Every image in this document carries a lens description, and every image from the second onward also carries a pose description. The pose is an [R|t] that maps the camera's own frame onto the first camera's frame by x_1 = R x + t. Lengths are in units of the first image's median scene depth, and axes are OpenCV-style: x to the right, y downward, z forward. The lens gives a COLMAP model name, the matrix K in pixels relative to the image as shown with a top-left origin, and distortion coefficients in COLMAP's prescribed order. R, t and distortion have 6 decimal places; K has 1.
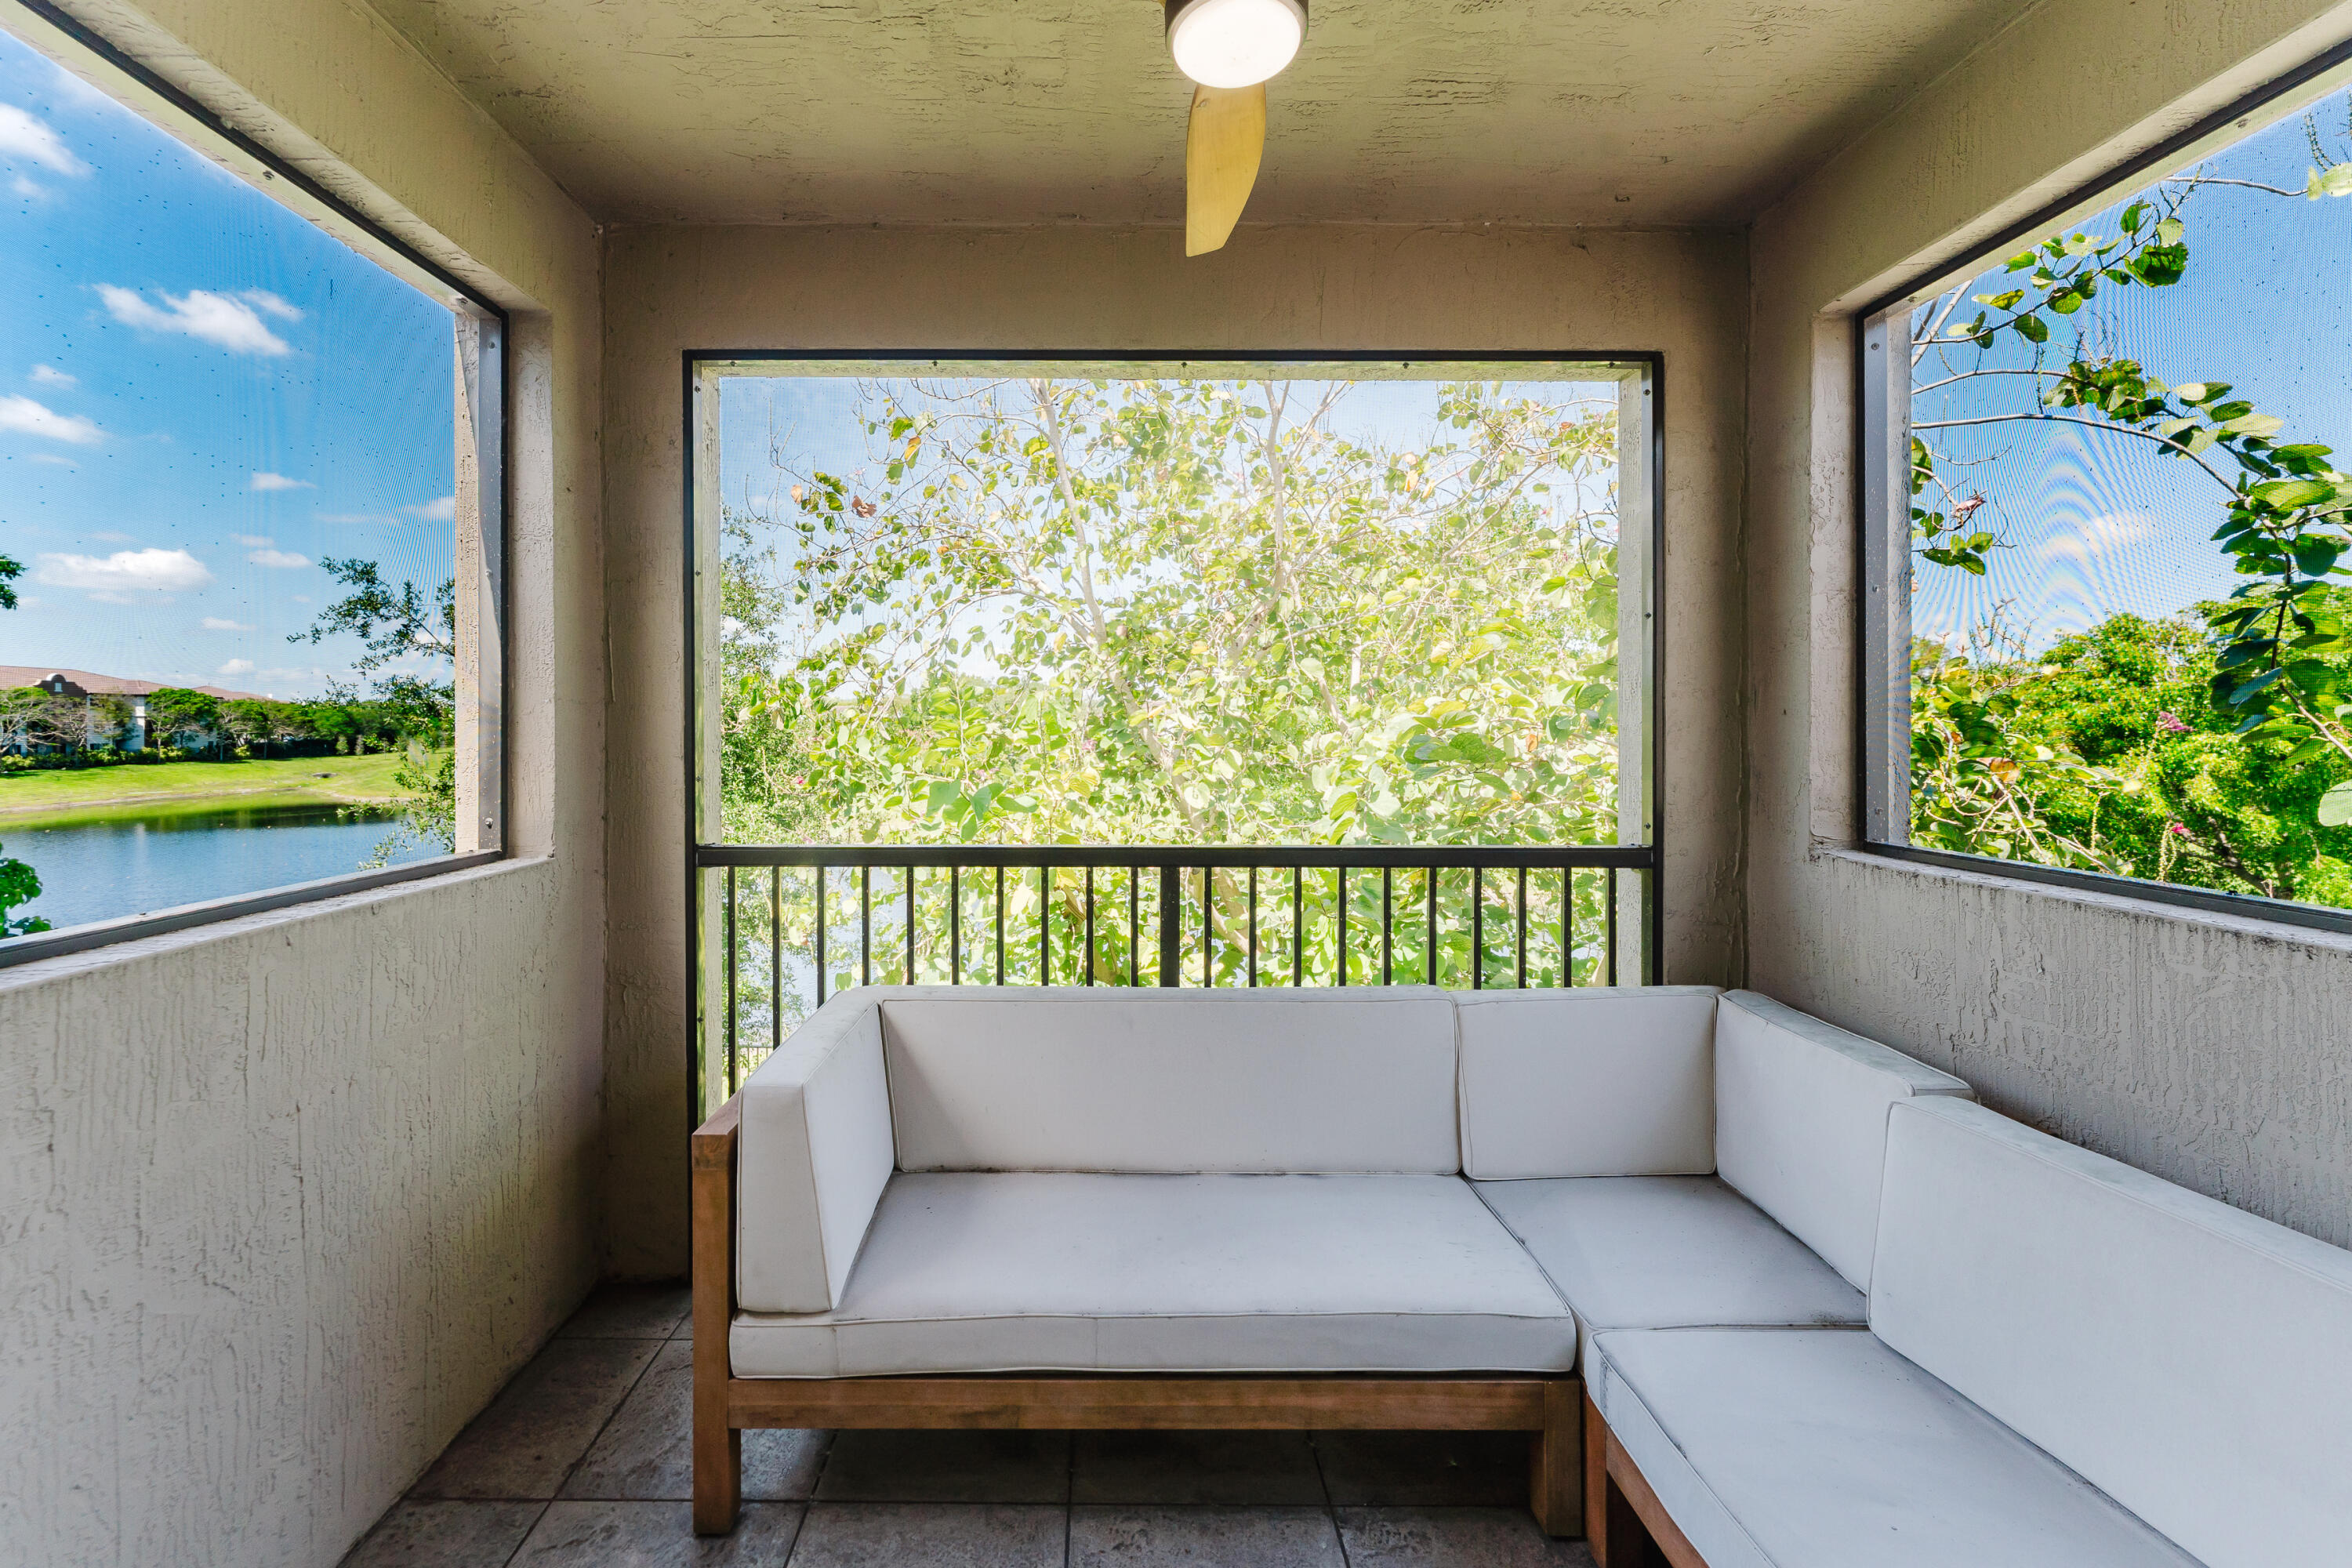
lens RADIAL K [[954.6, 0, 1168.8], [0, 954.6, 736.9], [0, 0, 1]] dist [-0.003572, -0.000578]
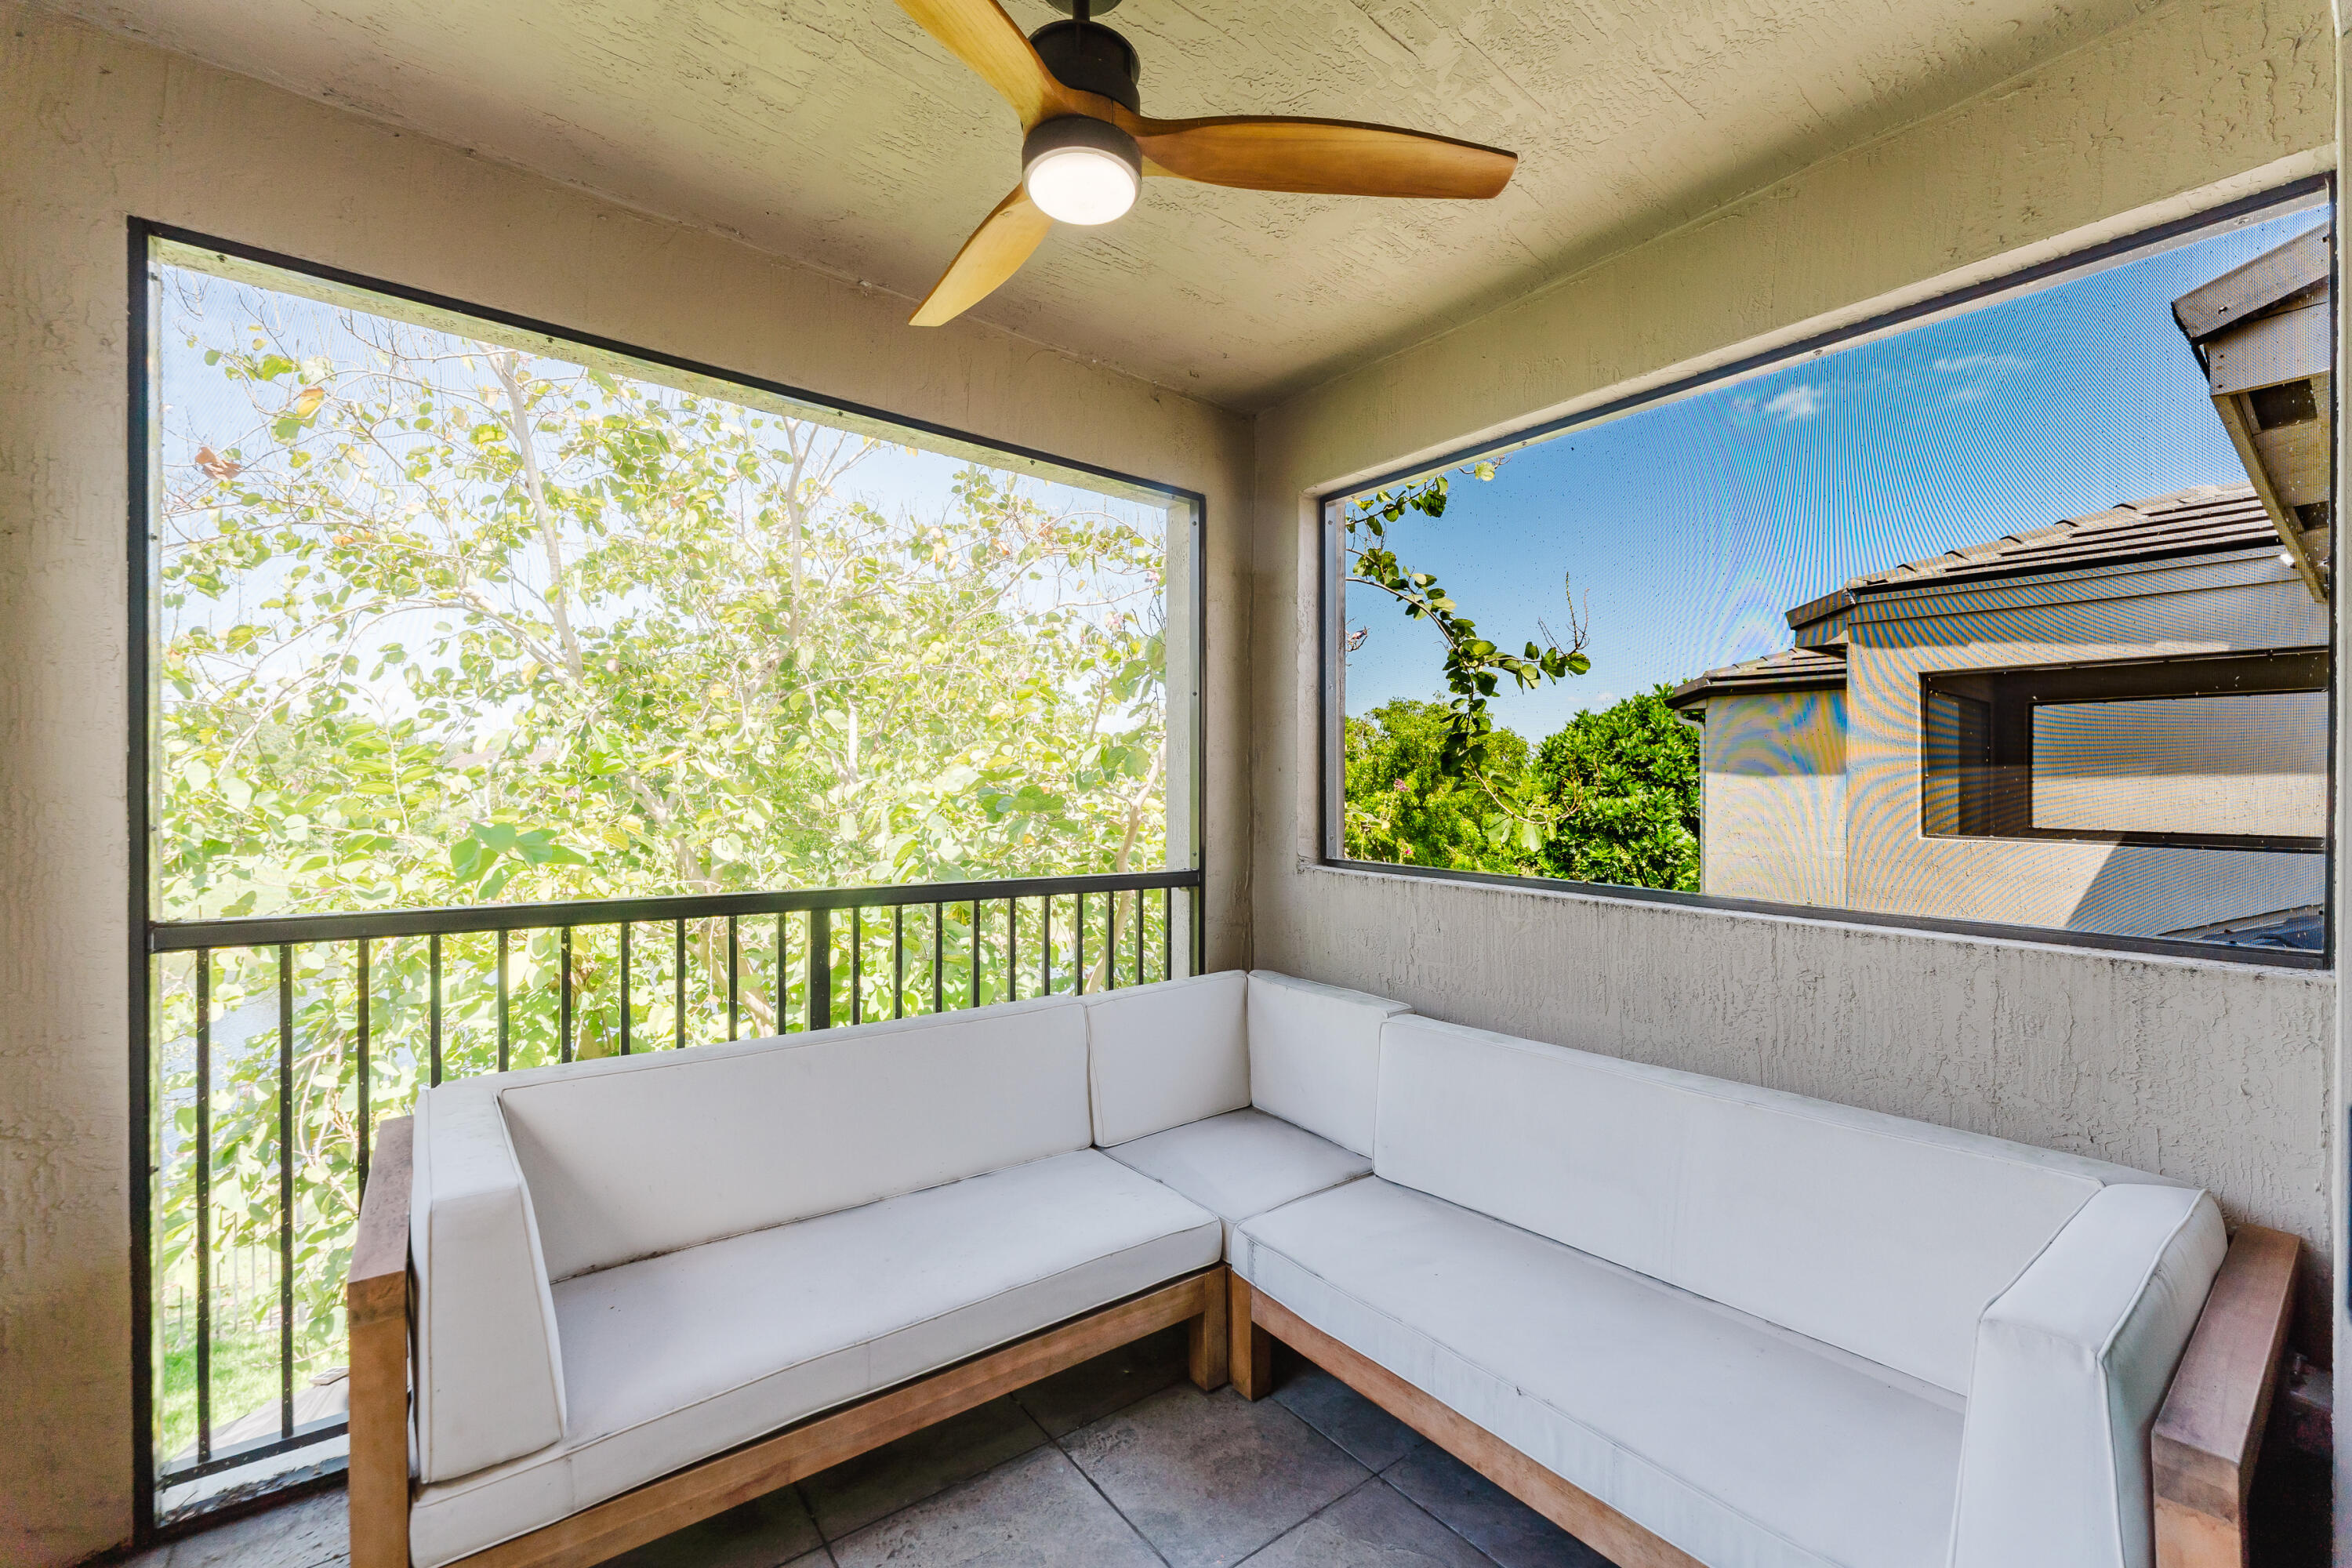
lens RADIAL K [[940.8, 0, 1132.5], [0, 940.8, 788.1], [0, 0, 1]] dist [-0.003596, -0.000514]
pose [[0.803132, 0.012700, 0.595666, -0.337697], [-0.007347, 0.999908, -0.011413, 0.018143], [-0.595756, 0.004790, 0.803151, 0.013540]]
